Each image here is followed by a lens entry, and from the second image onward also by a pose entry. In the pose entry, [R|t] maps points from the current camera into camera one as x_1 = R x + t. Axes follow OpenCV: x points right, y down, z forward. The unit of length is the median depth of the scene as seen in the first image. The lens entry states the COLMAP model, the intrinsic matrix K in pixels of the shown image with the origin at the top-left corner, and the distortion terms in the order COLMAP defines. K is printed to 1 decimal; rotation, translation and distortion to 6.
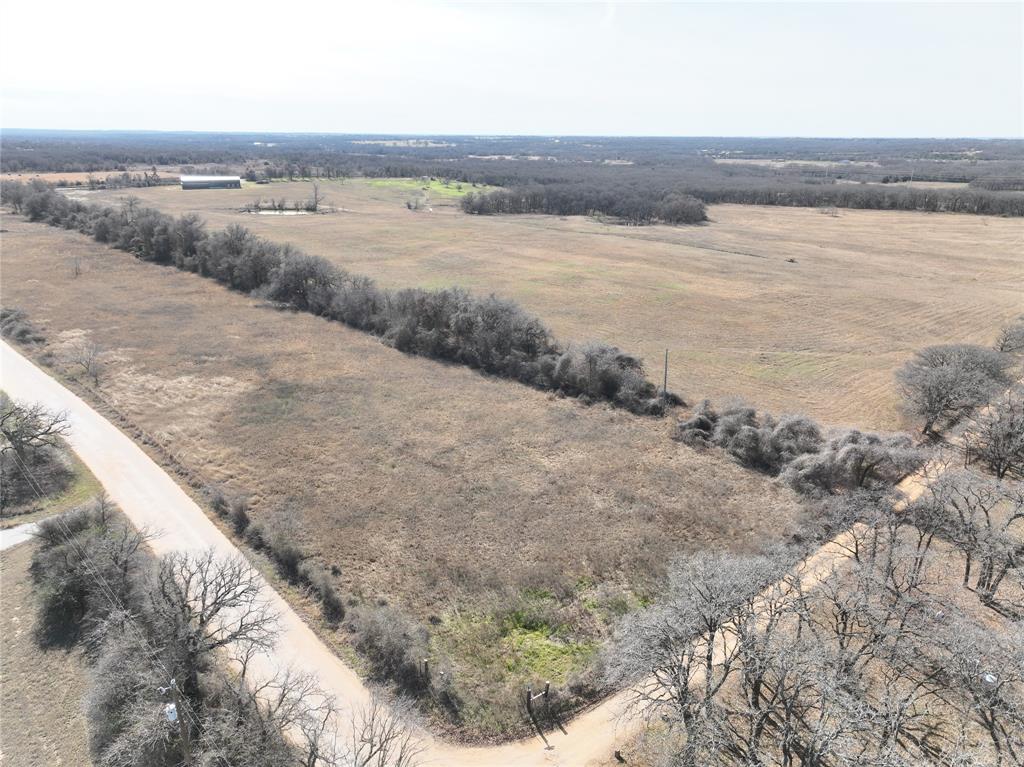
lens RADIAL K [[718.8, 0, 512.0], [0, 718.8, 383.5], [0, 0, 1]] dist [-0.000207, 0.018498]
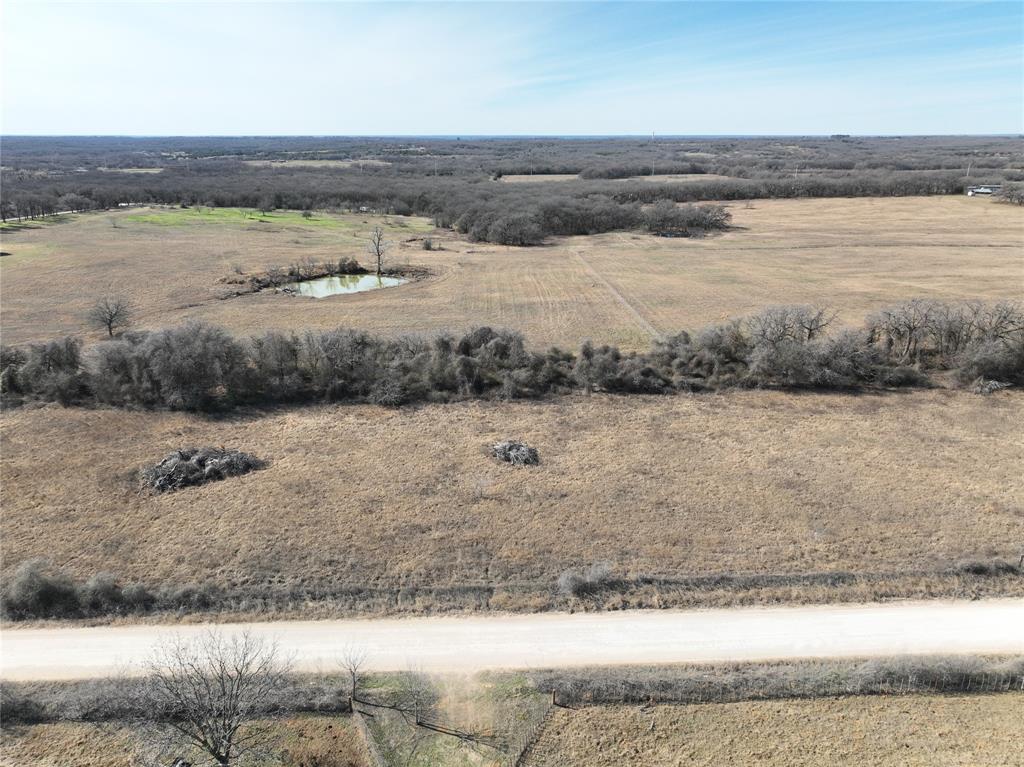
lens RADIAL K [[707.9, 0, 511.7], [0, 707.9, 413.6], [0, 0, 1]] dist [-0.002788, 0.018358]
pose [[0.663467, -0.282872, 0.692673, -0.934011], [0.251937, 0.956178, 0.149168, -0.276757], [-0.704514, 0.075542, 0.705658, 0.769708]]
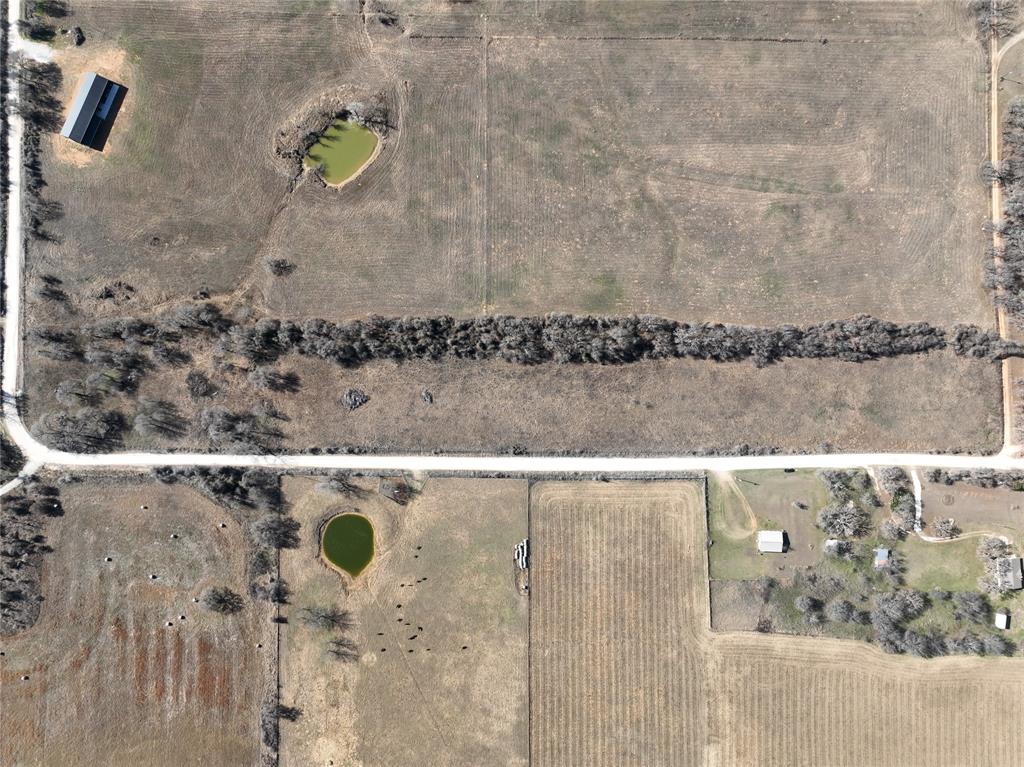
lens RADIAL K [[718.8, 0, 512.0], [0, 718.8, 383.5], [0, 0, 1]] dist [-0.000207, 0.018498]
pose [[0.691003, -0.722791, 0.009407, -0.587799], [0.237890, 0.239678, 0.941256, -1.514464], [-0.682586, -0.648173, 0.337563, 0.425911]]
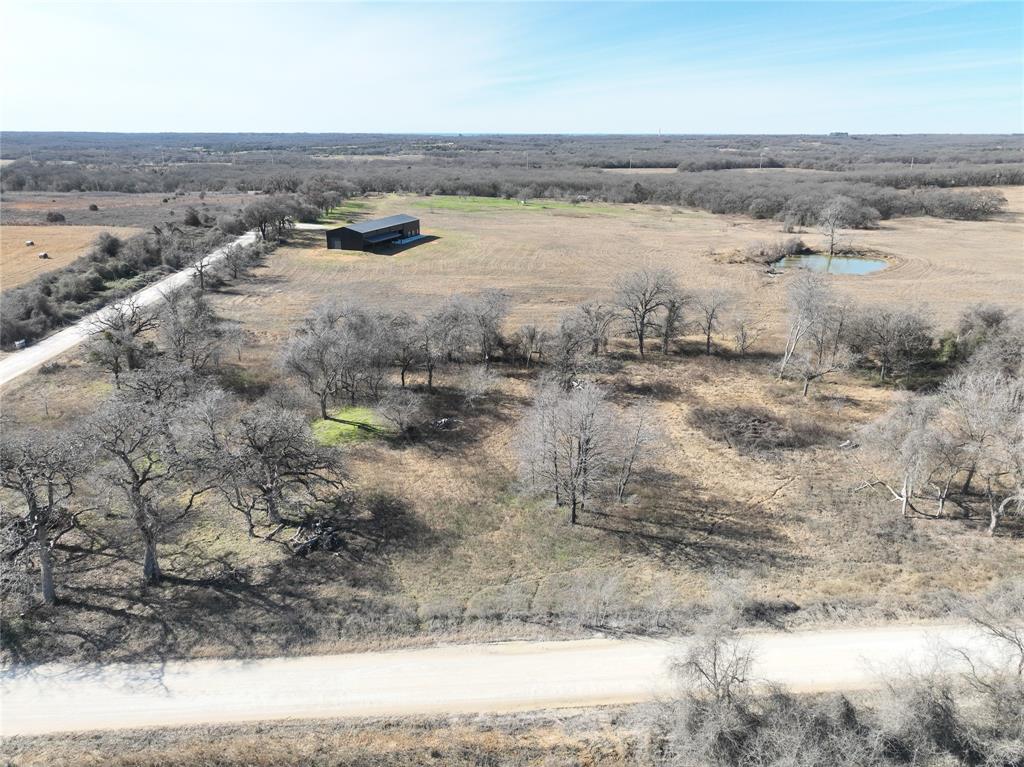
lens RADIAL K [[718.8, 0, 512.0], [0, 718.8, 383.5], [0, 0, 1]] dist [-0.000207, 0.018498]
pose [[0.629781, -0.262616, 0.731033, -1.298970], [0.258404, 0.958345, 0.121661, -0.405170], [-0.732532, 0.112283, 0.671408, 1.193245]]
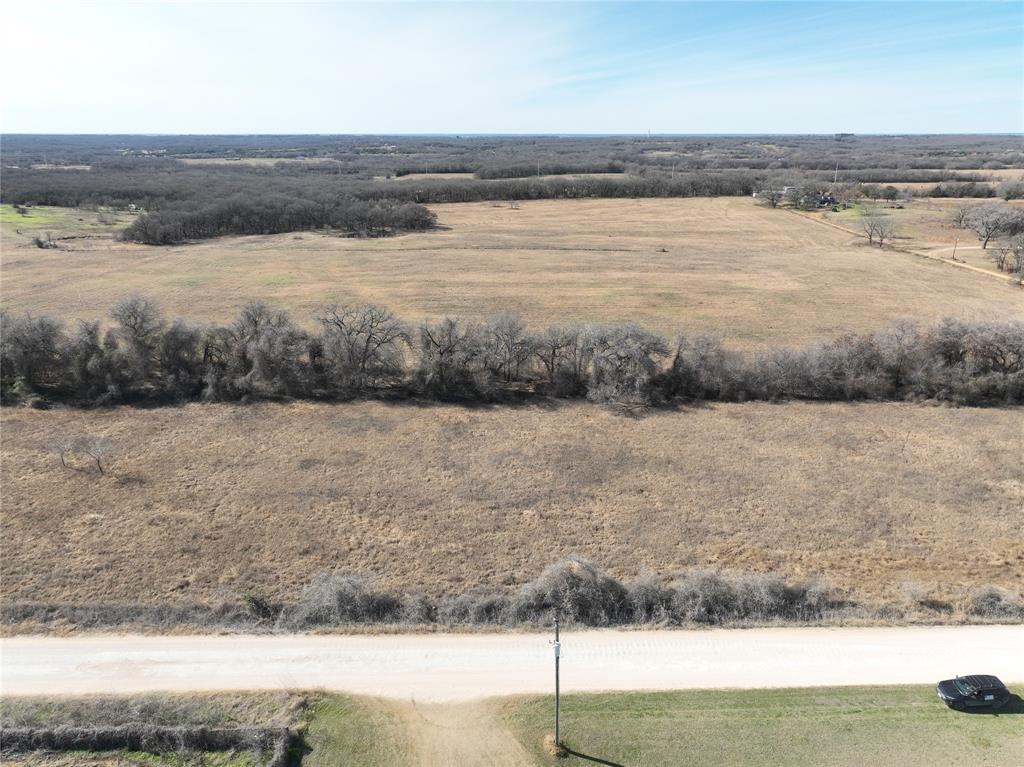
lens RADIAL K [[718.8, 0, 512.0], [0, 718.8, 383.5], [0, 0, 1]] dist [-0.000207, 0.018498]
pose [[0.699160, -0.243479, 0.672230, -0.500404], [0.240919, 0.965471, 0.099120, -0.131618], [-0.673152, 0.092652, 0.733677, 0.361428]]
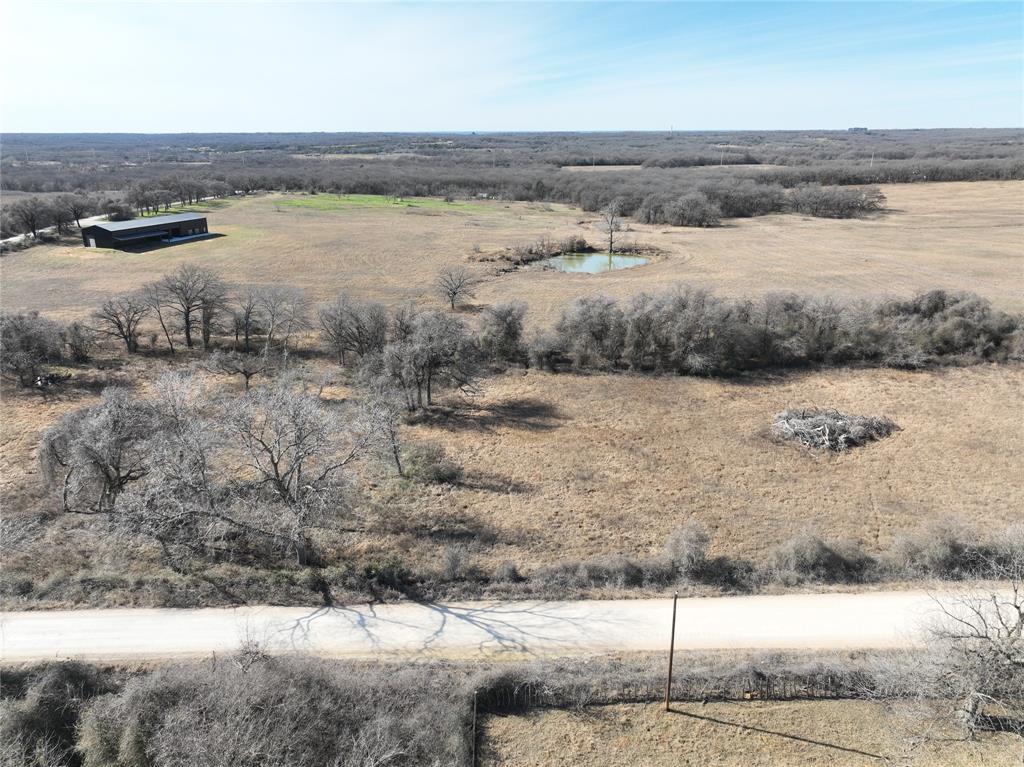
lens RADIAL K [[718.8, 0, 512.0], [0, 718.8, 383.5], [0, 0, 1]] dist [-0.000207, 0.018498]
pose [[0.661261, -0.260064, 0.703634, -1.109954], [0.256611, 0.959817, 0.113591, -0.328577], [-0.704901, 0.105447, 0.701424, 0.978149]]
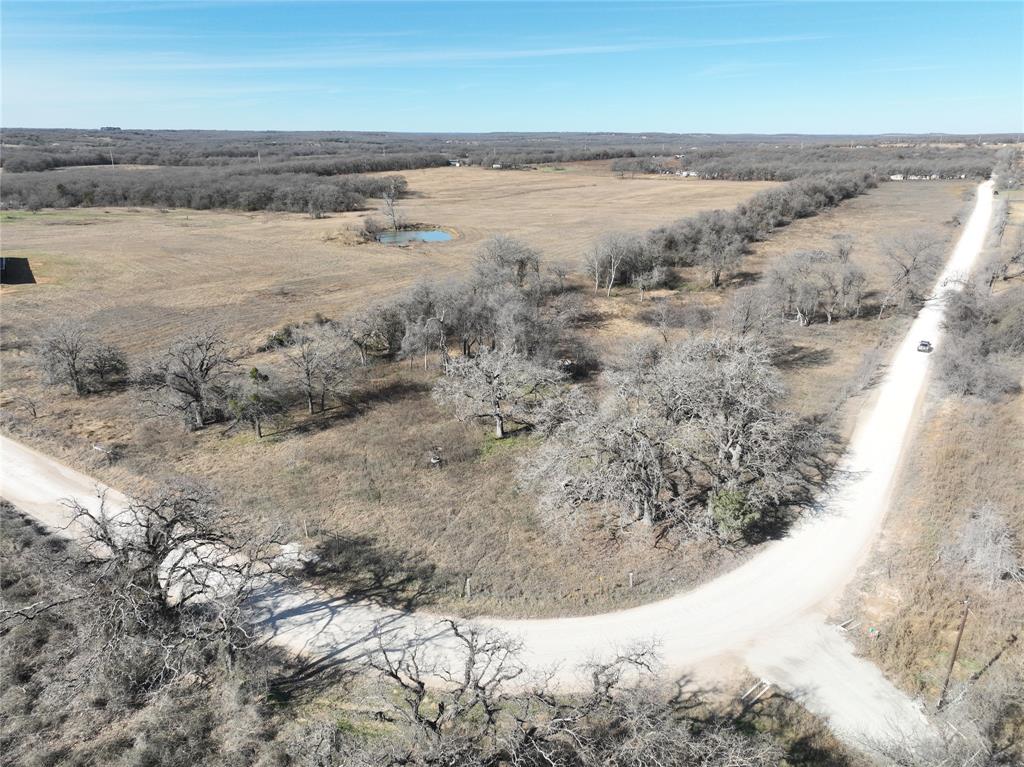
lens RADIAL K [[718.8, 0, 512.0], [0, 718.8, 383.5], [0, 0, 1]] dist [-0.000207, 0.018498]
pose [[-0.233114, -0.331364, 0.914251, -1.448984], [0.312367, 0.864815, 0.393093, -0.512568], [-0.920915, 0.377217, -0.098093, 1.501629]]
